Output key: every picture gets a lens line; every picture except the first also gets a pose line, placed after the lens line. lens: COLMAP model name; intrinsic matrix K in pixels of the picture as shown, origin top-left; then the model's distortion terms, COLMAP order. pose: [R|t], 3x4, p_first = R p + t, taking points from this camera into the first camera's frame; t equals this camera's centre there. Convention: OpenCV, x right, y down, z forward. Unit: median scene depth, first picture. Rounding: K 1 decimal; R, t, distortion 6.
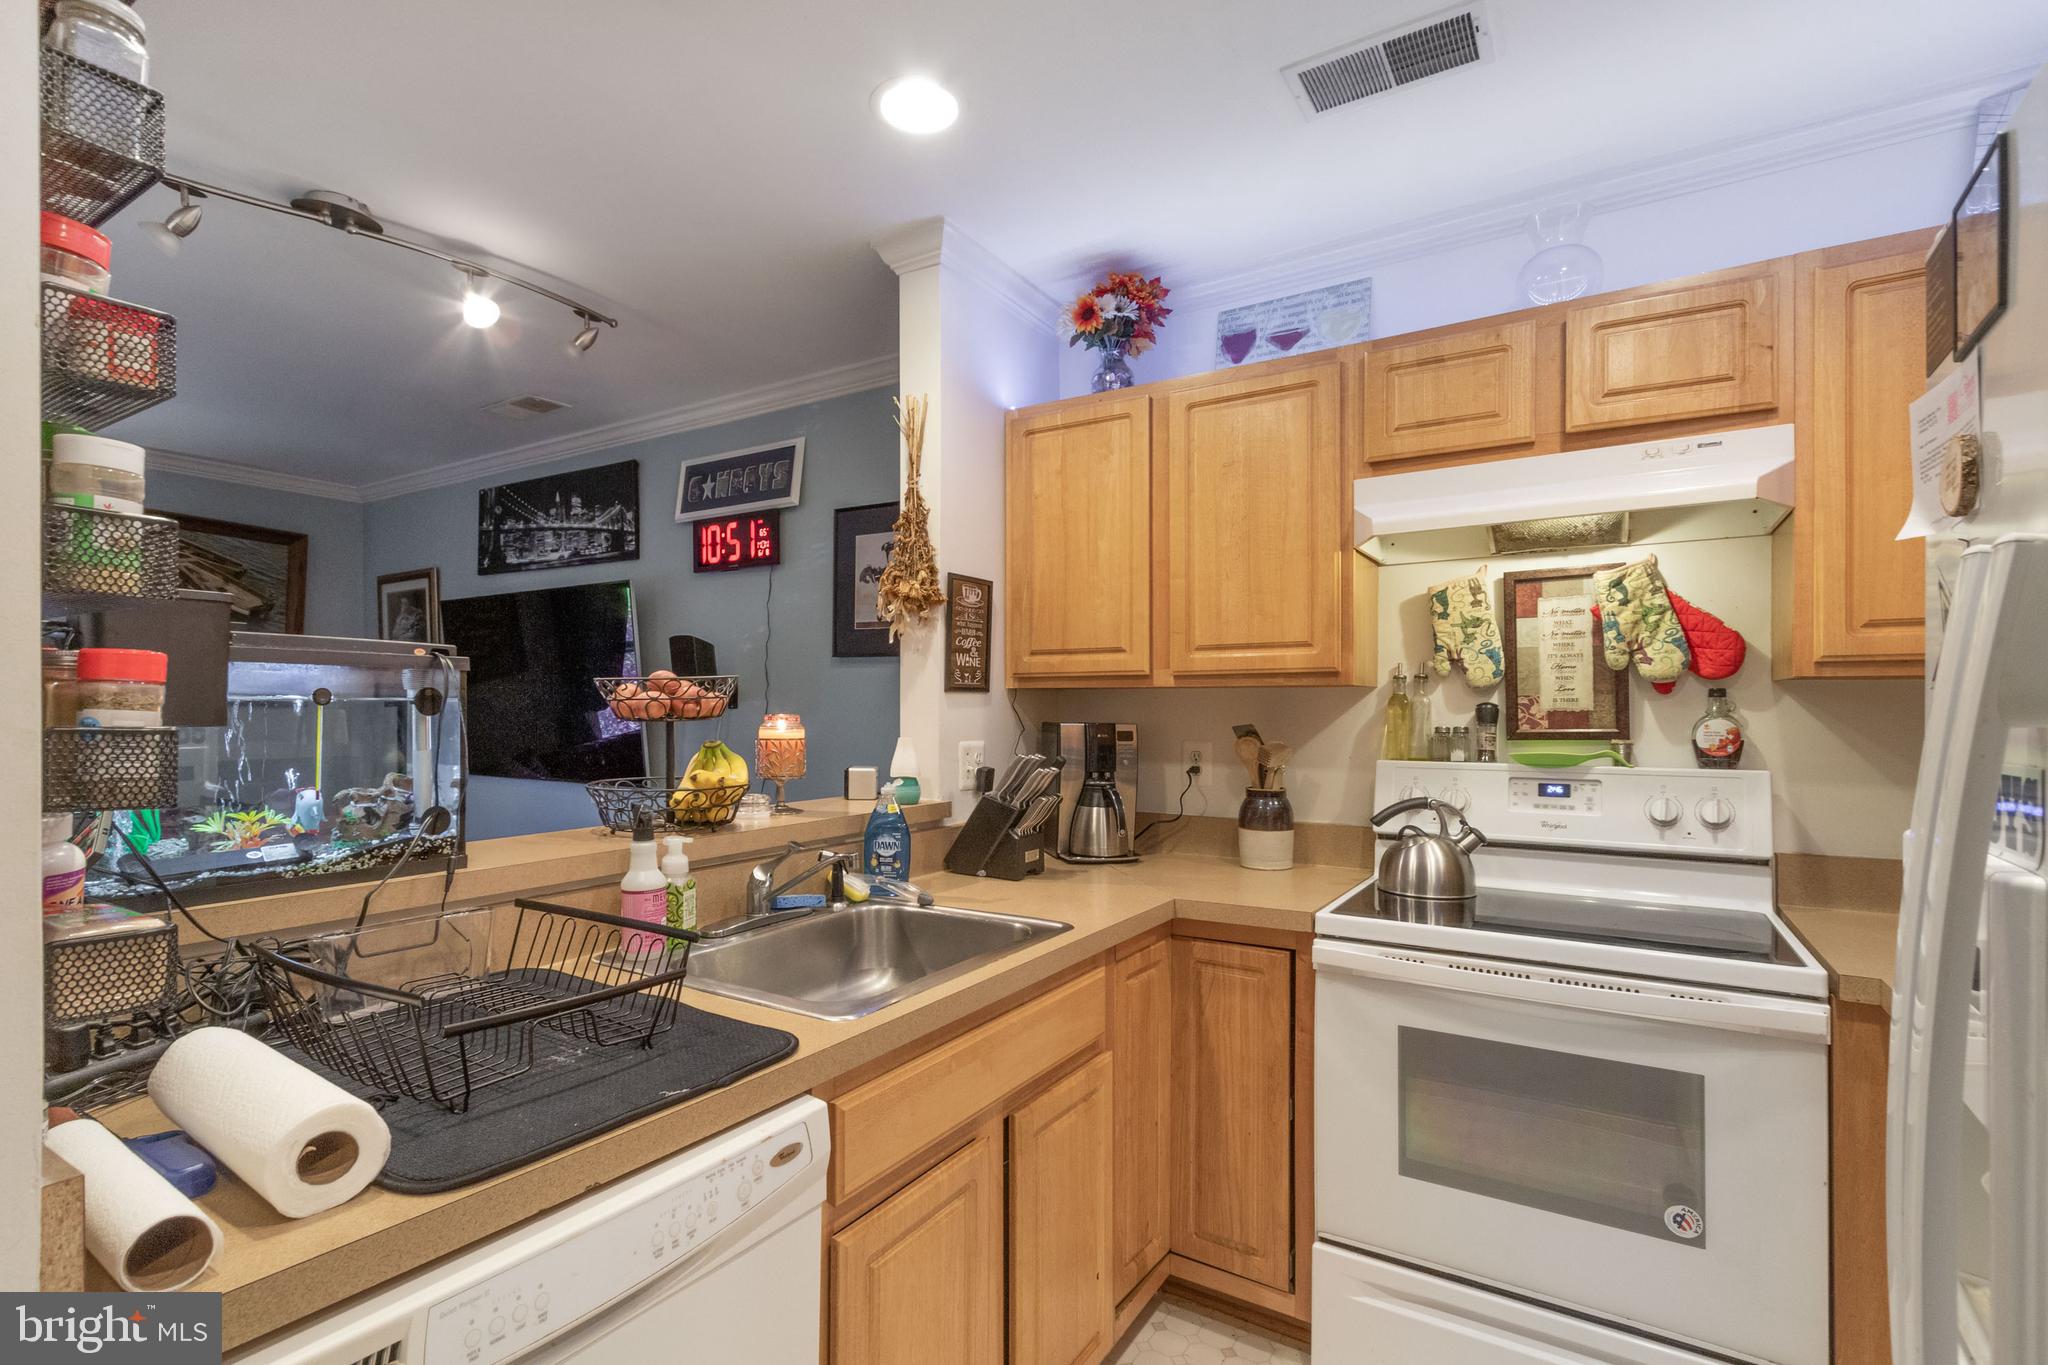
lens RADIAL K [[954.9, 0, 1017.1], [0, 954.9, 709.8], [0, 0, 1]] dist [0.000058, -0.000129]
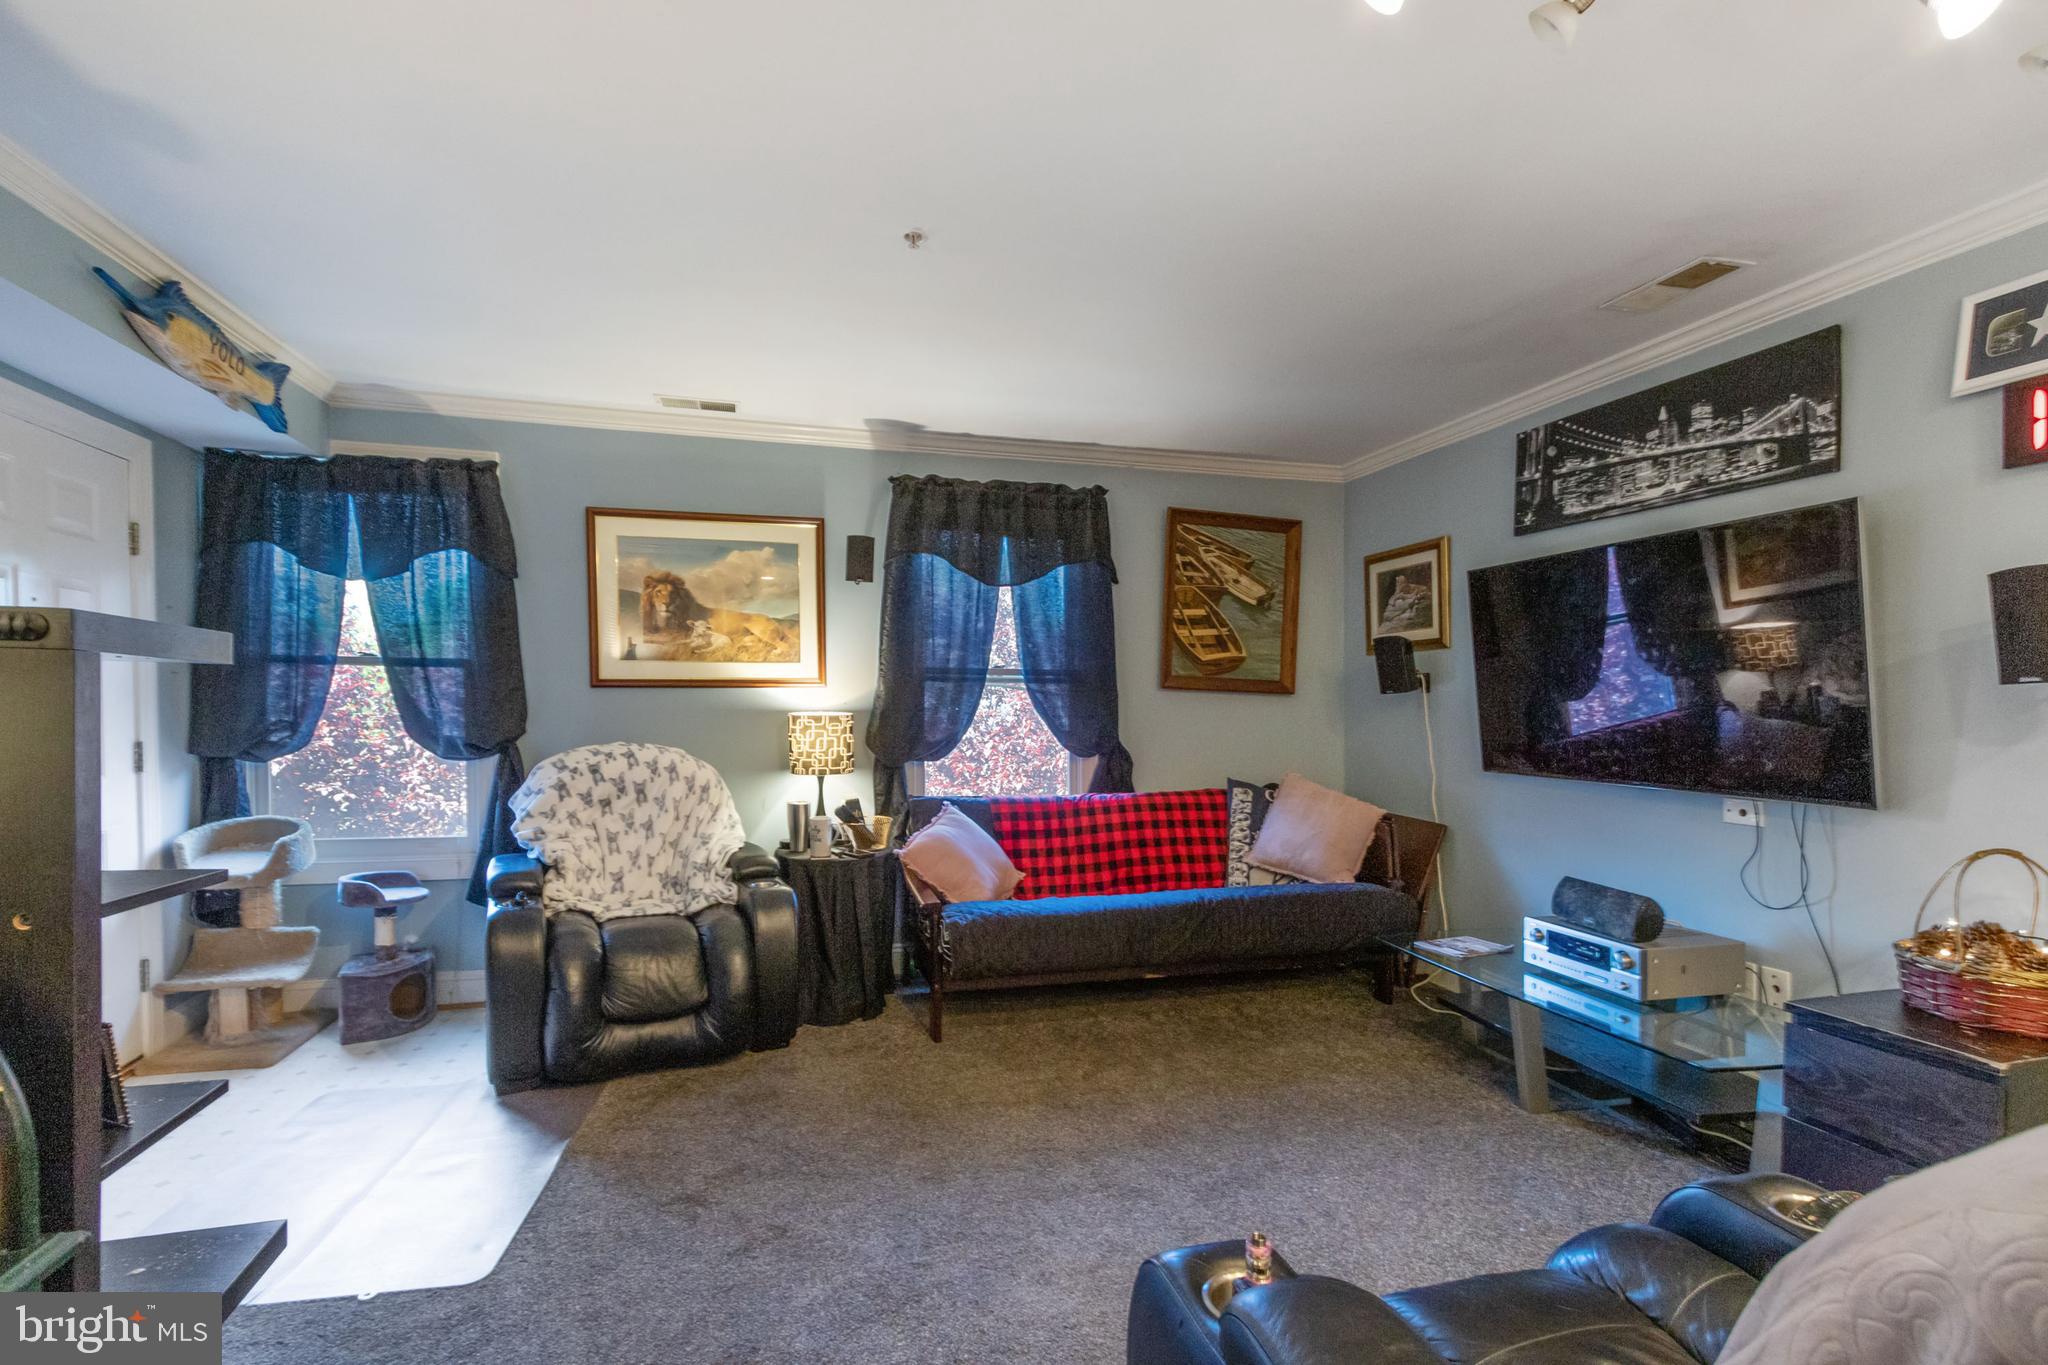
lens RADIAL K [[937.4, 0, 1013.4], [0, 937.4, 713.8], [0, 0, 1]] dist [0.000755, -0.000387]
pose [[0.728228, 0.009376, -0.685271, -0.357354], [-0.005689, 0.999955, 0.007635, 0.012961], [0.685312, -0.001662, 0.728248, 0.109021]]
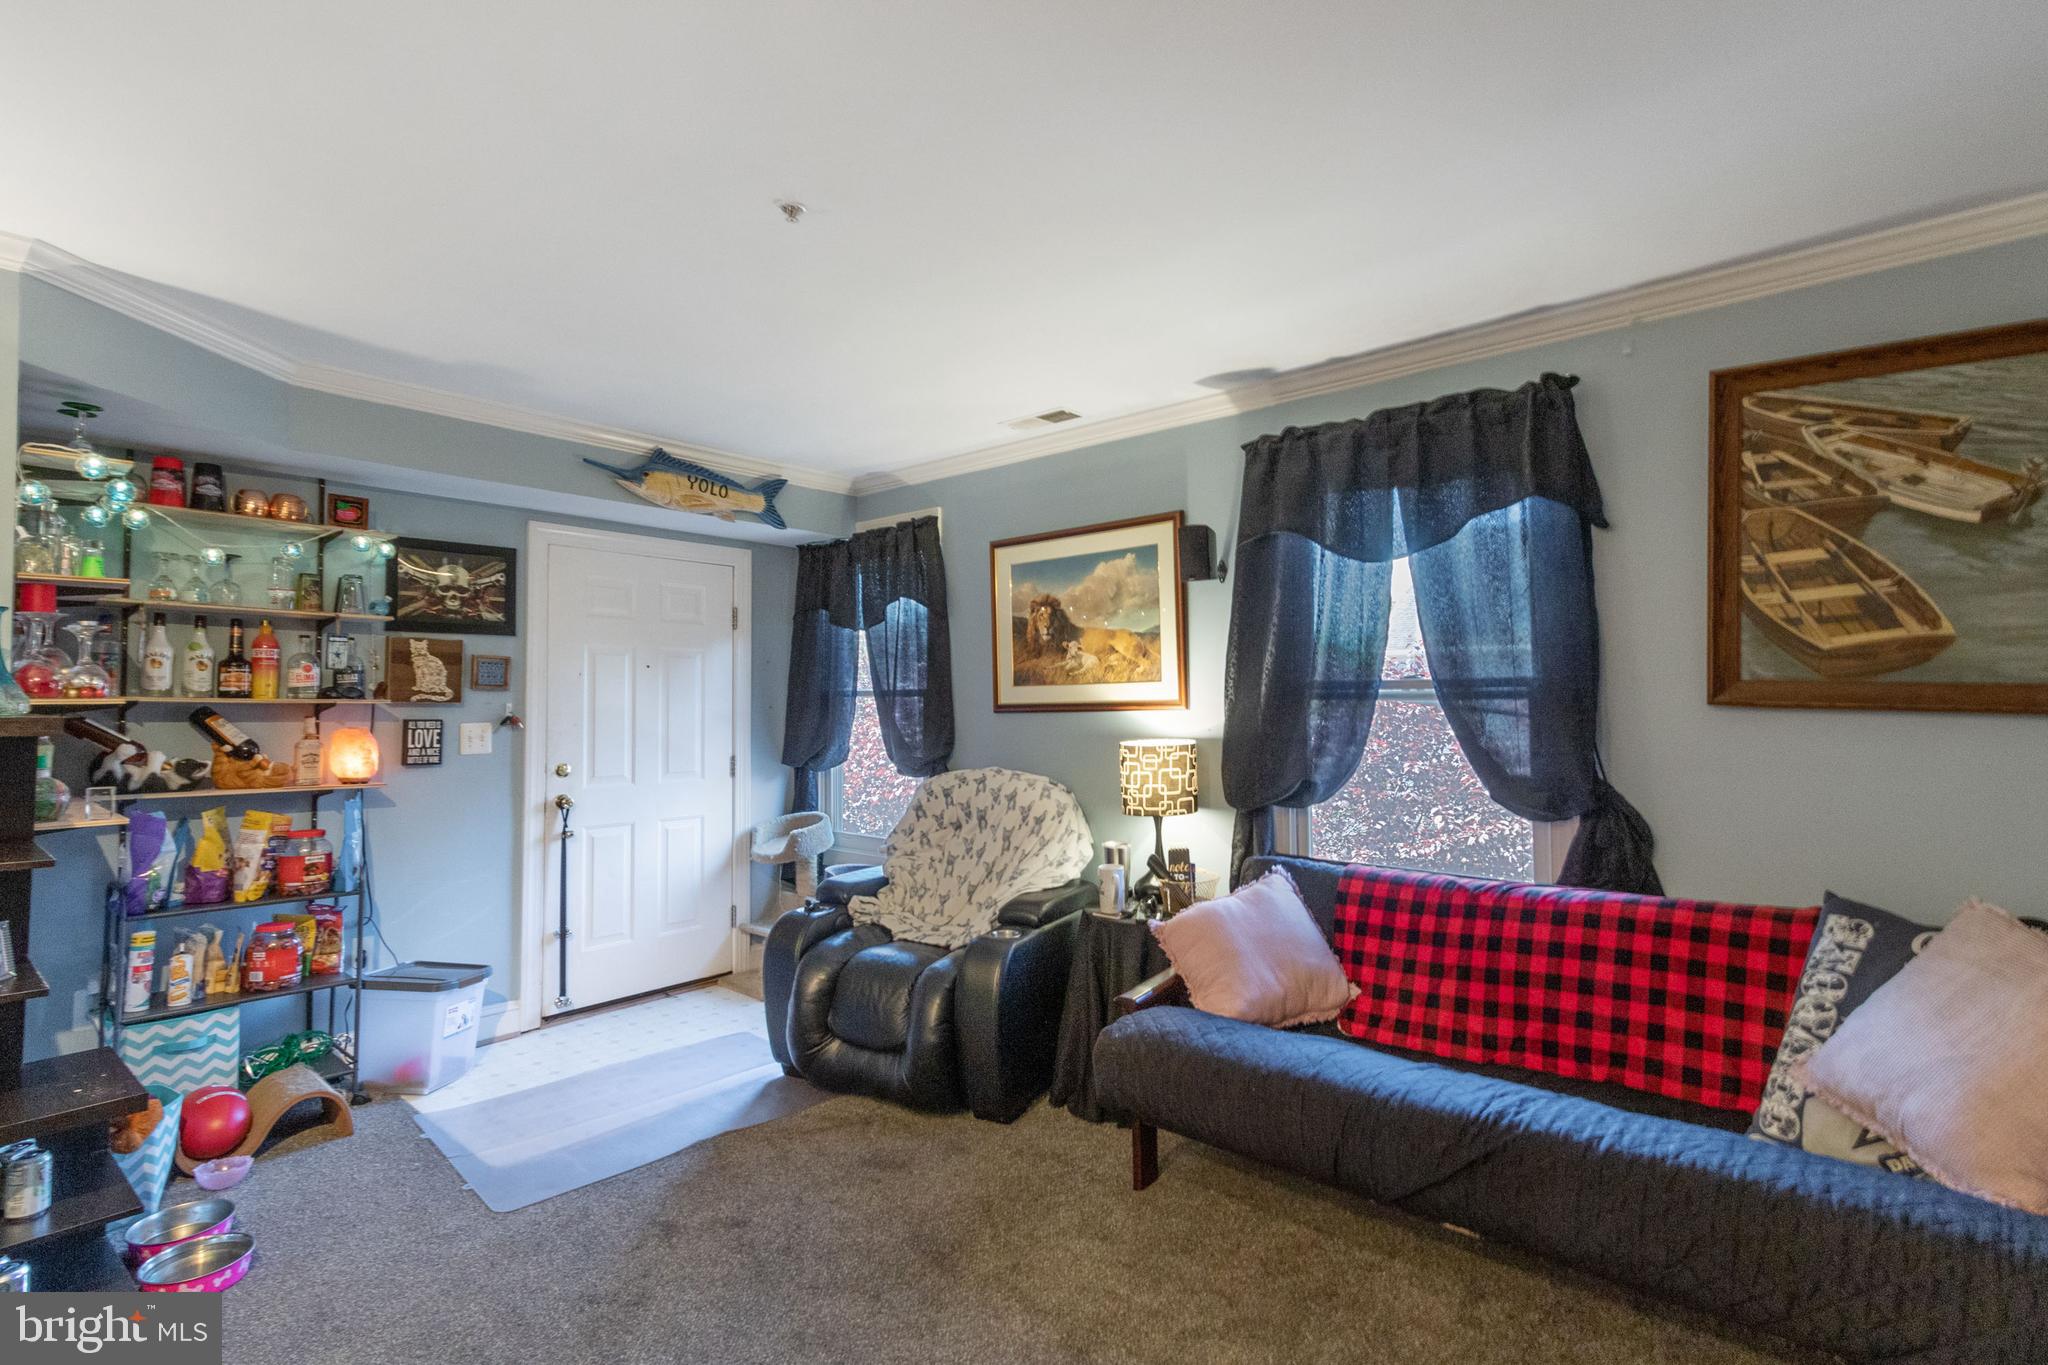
lens RADIAL K [[960.7, 0, 1025.2], [0, 960.7, 667.8], [0, 0, 1]] dist [-0.001490, -0.000802]
pose [[-0.150212, -0.033917, -0.988072, -0.315026], [0.006923, 0.999351, -0.035356, -0.015680], [0.988629, -0.012151, -0.149880, 0.706591]]
